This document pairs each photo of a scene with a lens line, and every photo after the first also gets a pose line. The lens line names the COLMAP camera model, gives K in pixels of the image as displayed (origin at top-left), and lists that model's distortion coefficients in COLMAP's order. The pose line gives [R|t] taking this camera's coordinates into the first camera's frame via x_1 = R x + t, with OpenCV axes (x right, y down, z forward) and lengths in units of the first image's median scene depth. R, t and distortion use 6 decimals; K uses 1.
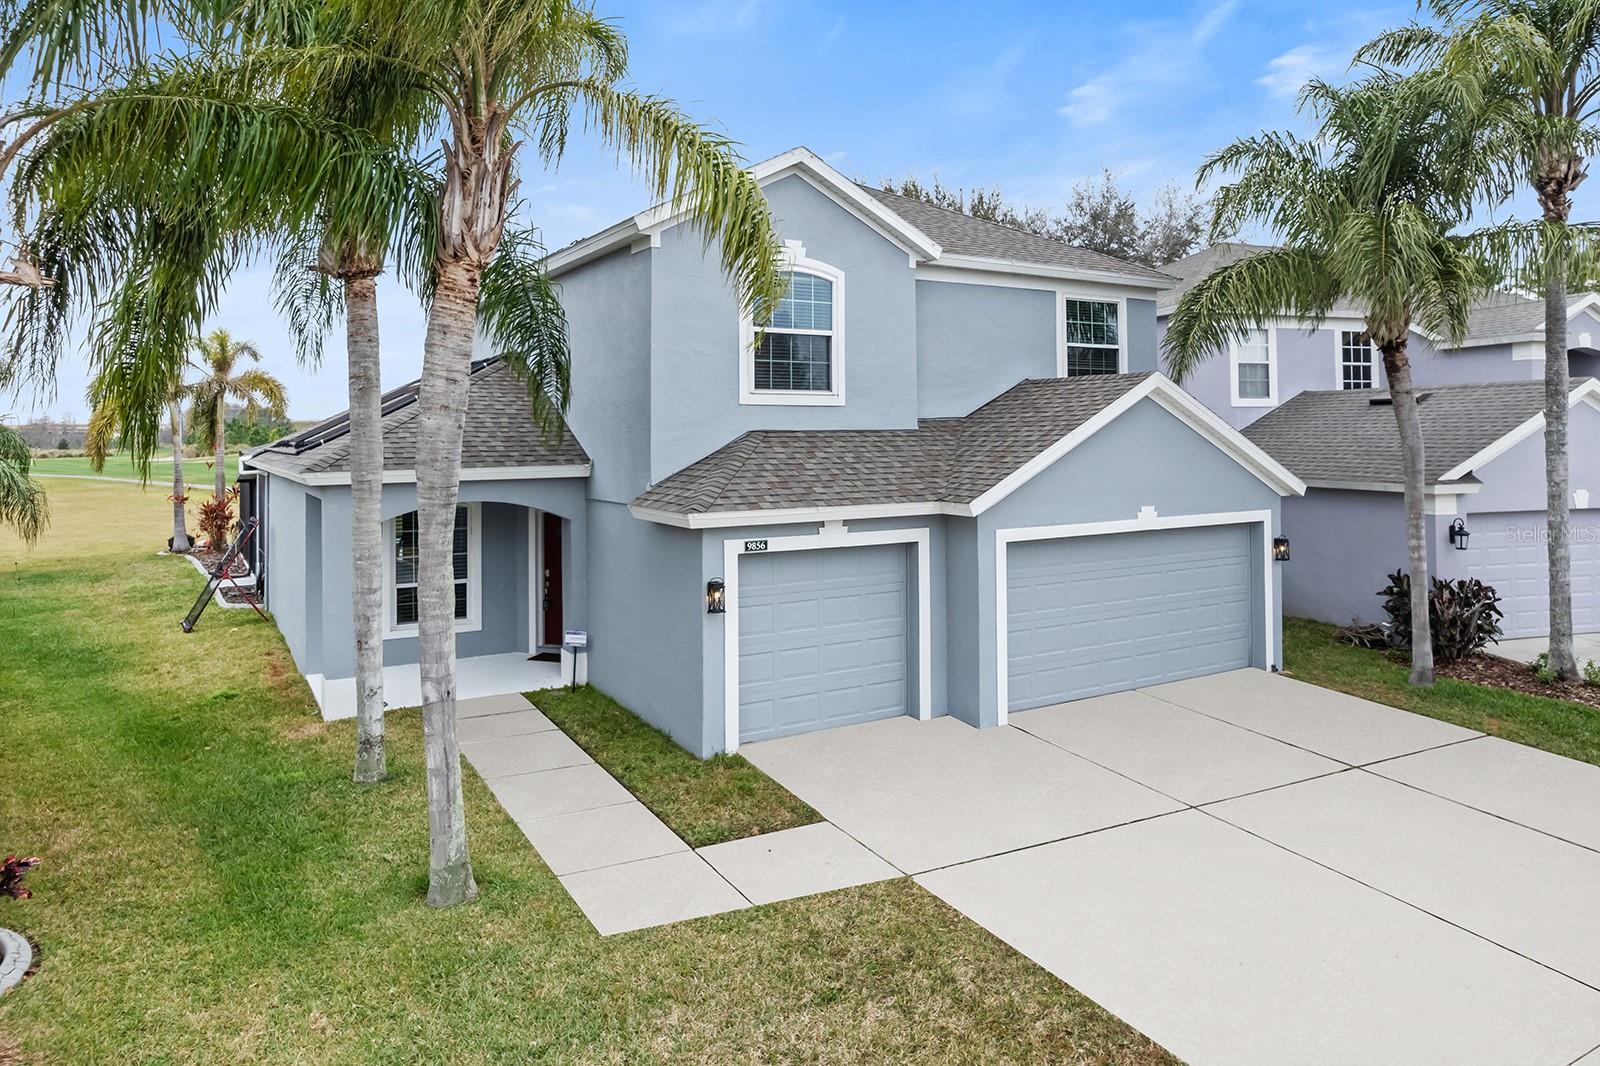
lens RADIAL K [[1035.3, 0, 825.4], [0, 1035.3, 447.6], [0, 0, 1]] dist [-0.037730, 0.005424]
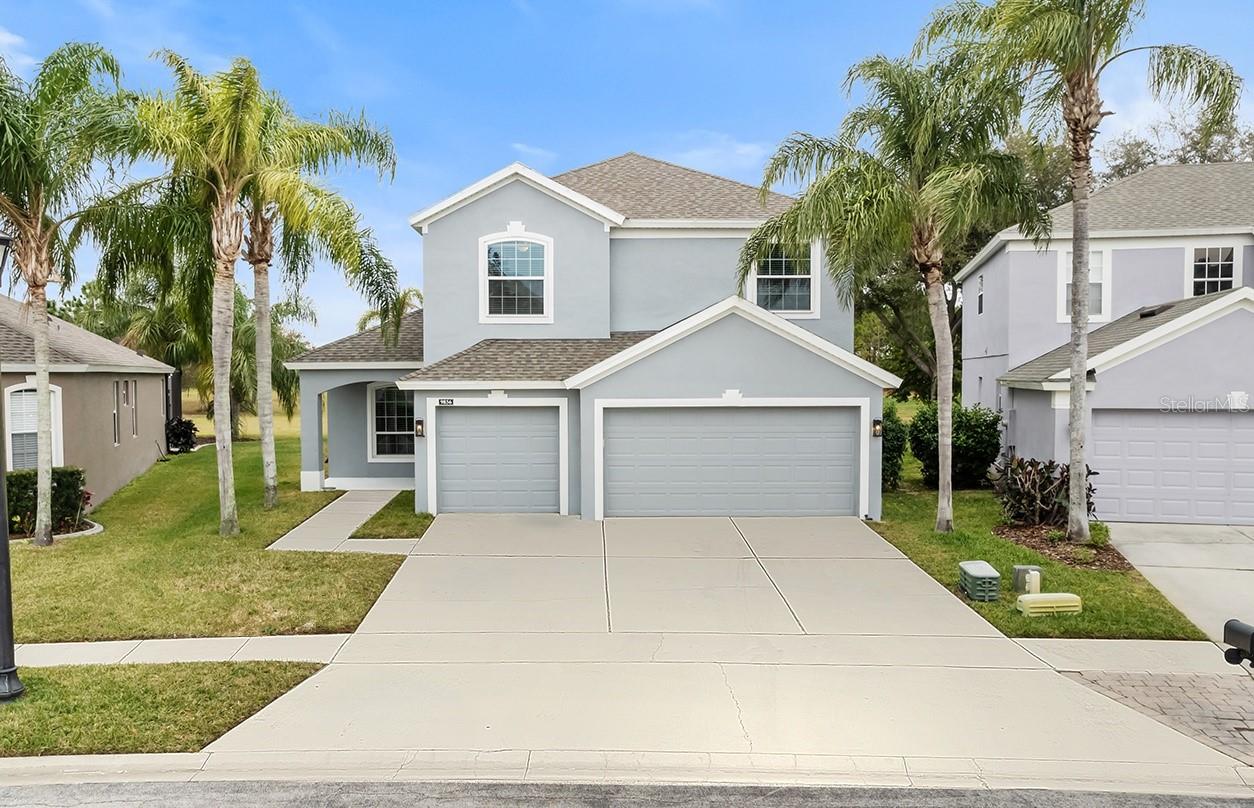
lens RADIAL K [[1040.4, 0, 617.6], [0, 1040.4, 407.5], [0, 0, 1]] dist [-0.028892, 0.003873]
pose [[0.868296, 0.018216, -0.495712, 0.931820], [-0.009927, 0.999763, 0.019351, 0.058696], [0.495947, -0.011882, 0.868272, -0.346554]]
